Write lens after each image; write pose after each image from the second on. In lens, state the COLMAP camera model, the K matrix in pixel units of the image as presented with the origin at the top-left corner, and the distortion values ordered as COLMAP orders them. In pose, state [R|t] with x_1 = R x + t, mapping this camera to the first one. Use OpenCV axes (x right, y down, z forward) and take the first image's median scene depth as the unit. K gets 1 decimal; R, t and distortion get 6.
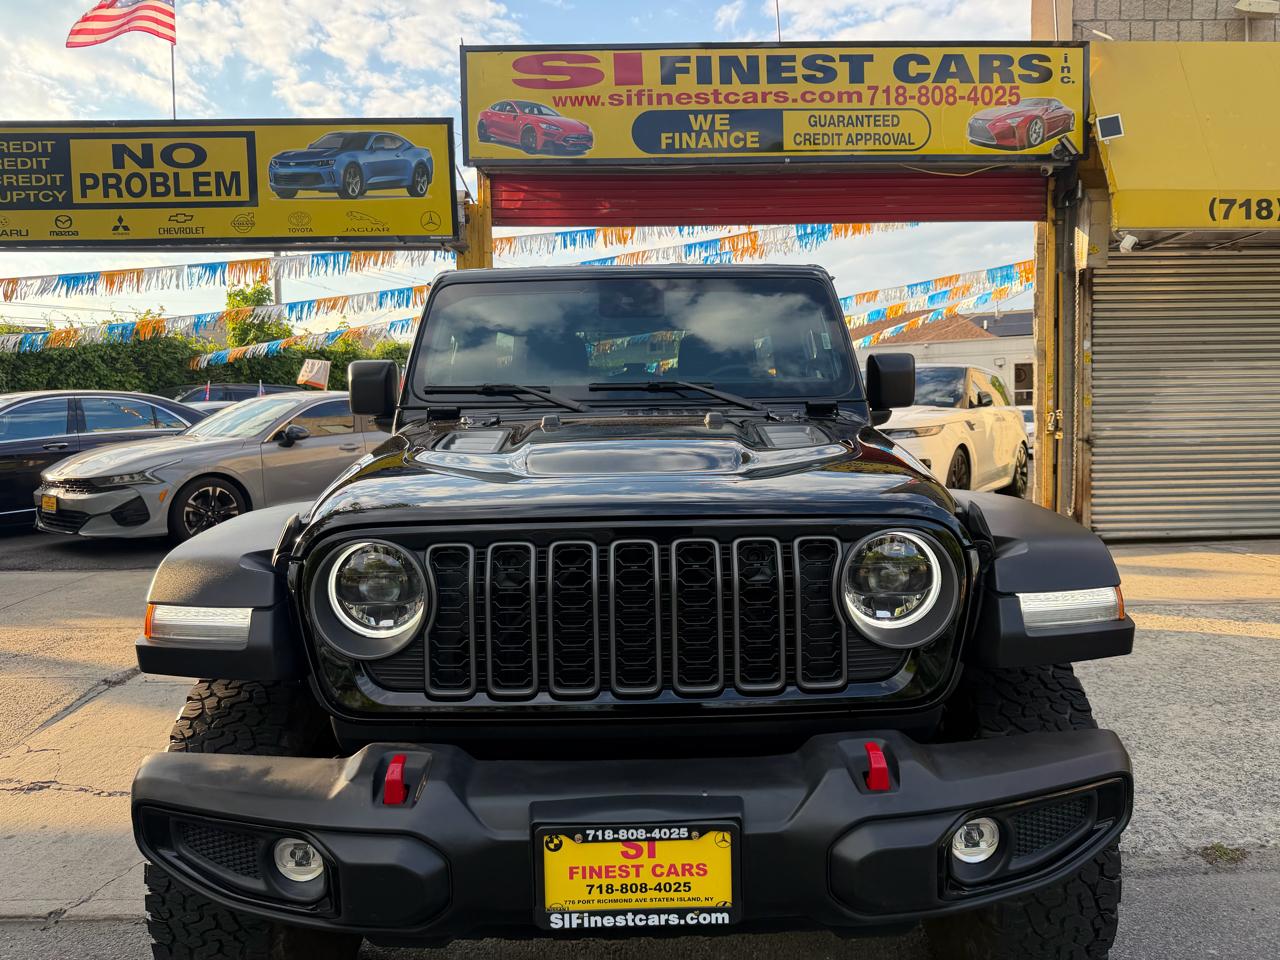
lens RADIAL K [[890.0, 0, 640.0], [0, 890.0, 471.8], [0, 0, 1]] dist [0.019354, -0.033154]
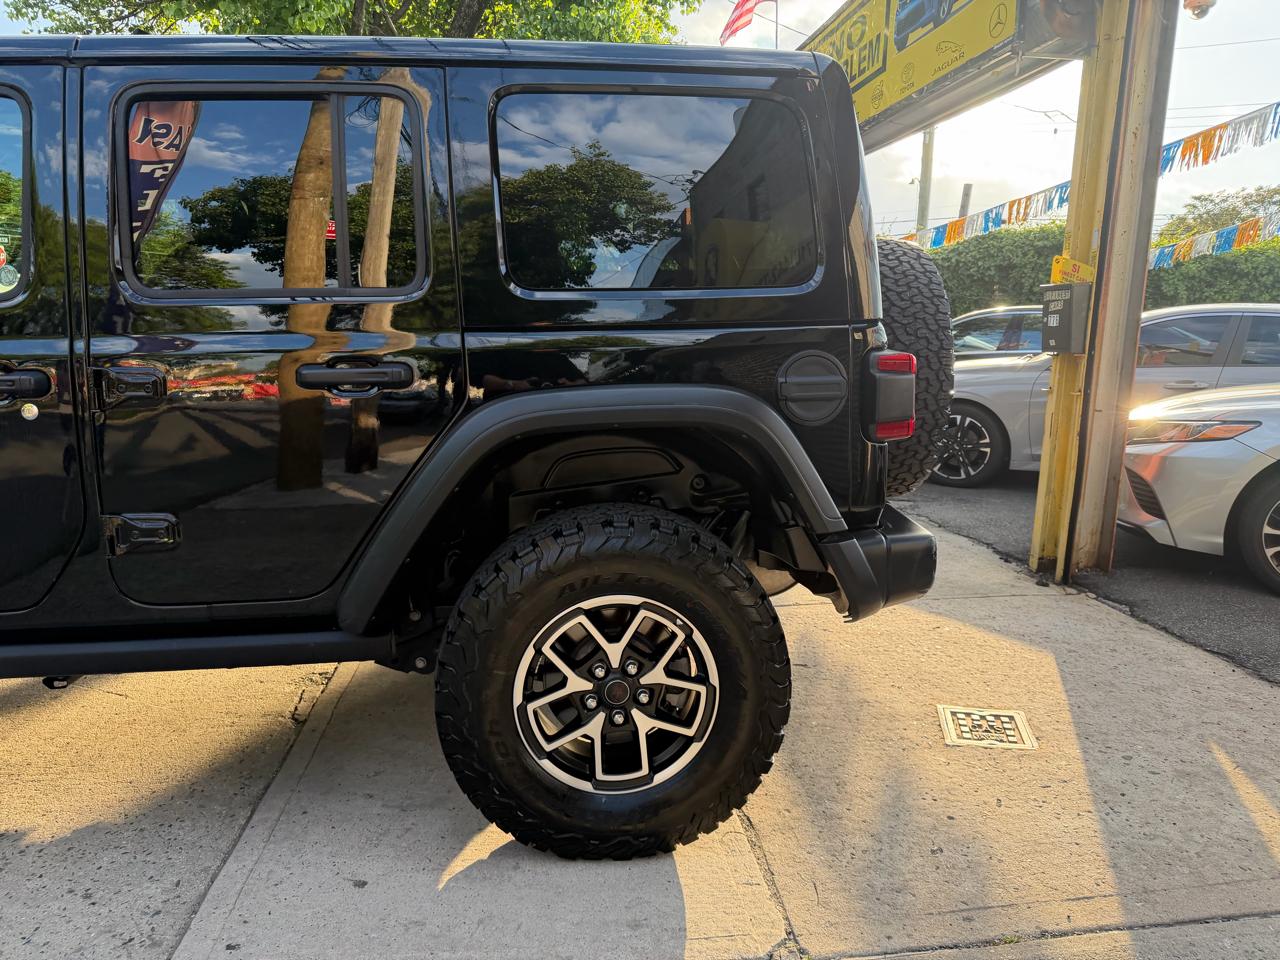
lens RADIAL K [[890.0, 0, 665.5], [0, 890.0, 488.5], [0, 0, 1]] dist [0.019354, -0.033154]
pose [[0.131397, 0.188180, -0.973305, 0.409471], [-0.089535, 0.980058, 0.177398, -0.050110], [0.987278, 0.063836, 0.145626, 0.705218]]
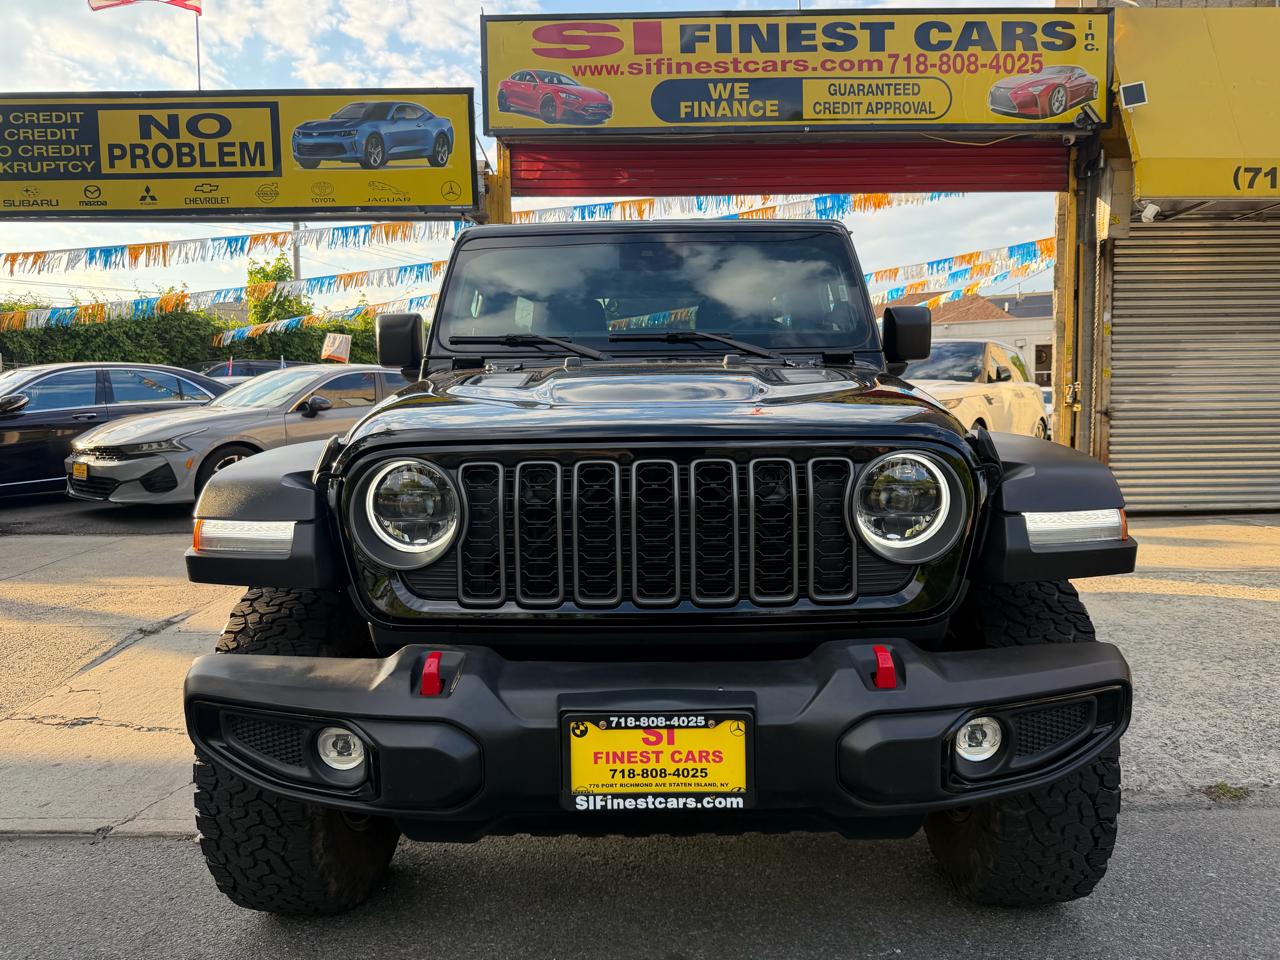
lens RADIAL K [[890.0, 0, 636.3], [0, 890.0, 475.8], [0, 0, 1]] dist [0.019354, -0.033154]
pose [[0.999742, 0.005613, -0.022025, -0.001301], [-0.005104, 0.999721, 0.023067, 0.016780], [0.022149, -0.022948, 0.999491, -0.011582]]
